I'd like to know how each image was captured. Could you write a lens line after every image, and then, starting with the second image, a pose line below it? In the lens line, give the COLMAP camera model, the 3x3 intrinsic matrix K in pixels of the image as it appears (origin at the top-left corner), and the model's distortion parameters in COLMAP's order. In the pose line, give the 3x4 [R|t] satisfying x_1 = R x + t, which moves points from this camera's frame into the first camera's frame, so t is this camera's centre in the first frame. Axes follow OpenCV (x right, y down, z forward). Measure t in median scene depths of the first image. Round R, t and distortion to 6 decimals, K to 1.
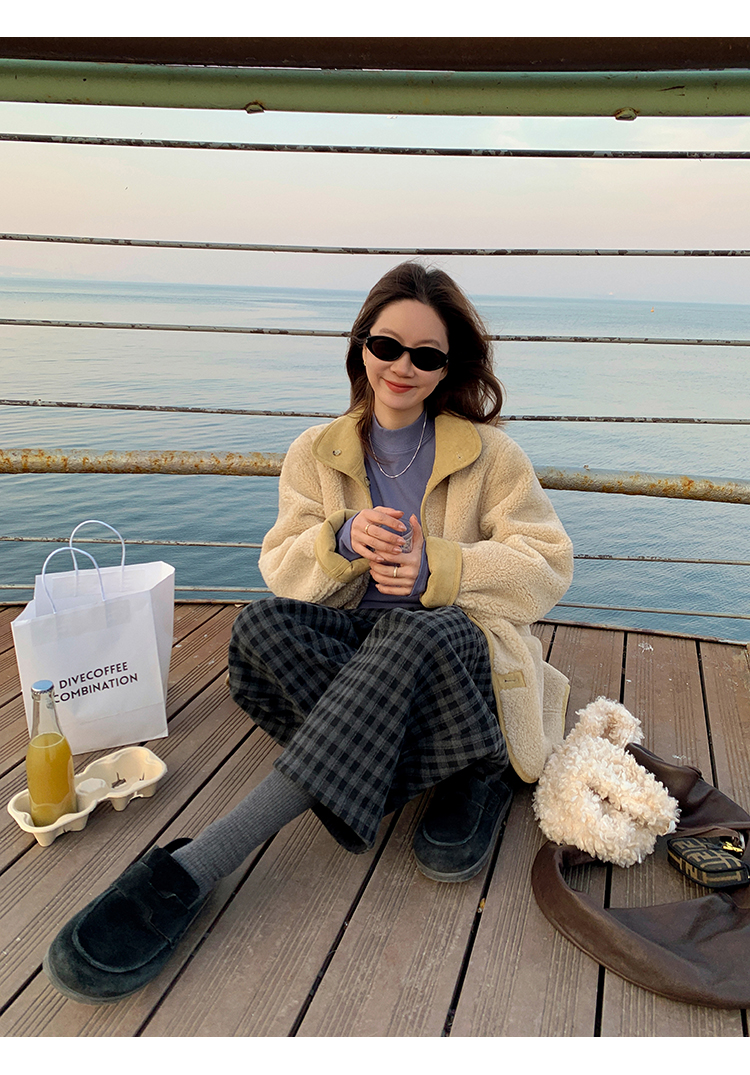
lens RADIAL K [[739.9, 0, 339.9], [0, 739.9, 527.6], [0, 0, 1]] dist [0.023286, 0.003070]
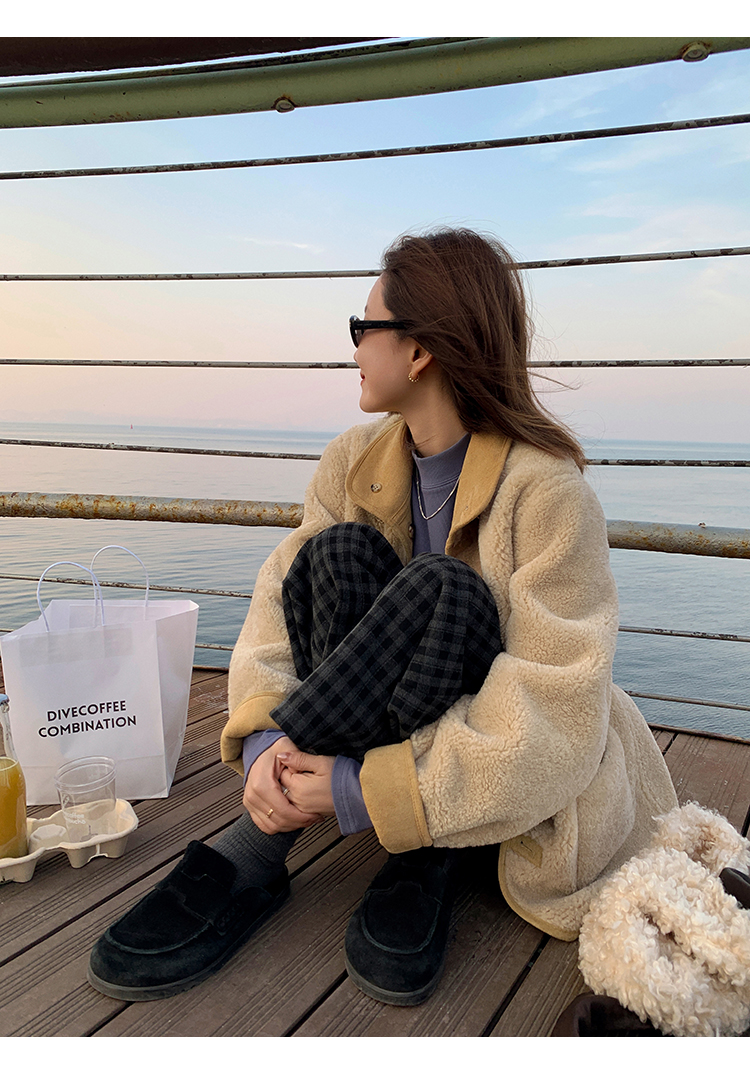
lens RADIAL K [[739.9, 0, 339.9], [0, 739.9, 527.6], [0, 0, 1]] dist [0.023286, 0.003070]
pose [[0.973018, 0.036548, -0.227815, 0.163456], [-0.075072, 0.983797, -0.162811, 0.103225], [0.218174, 0.175520, 0.959996, 0.161548]]
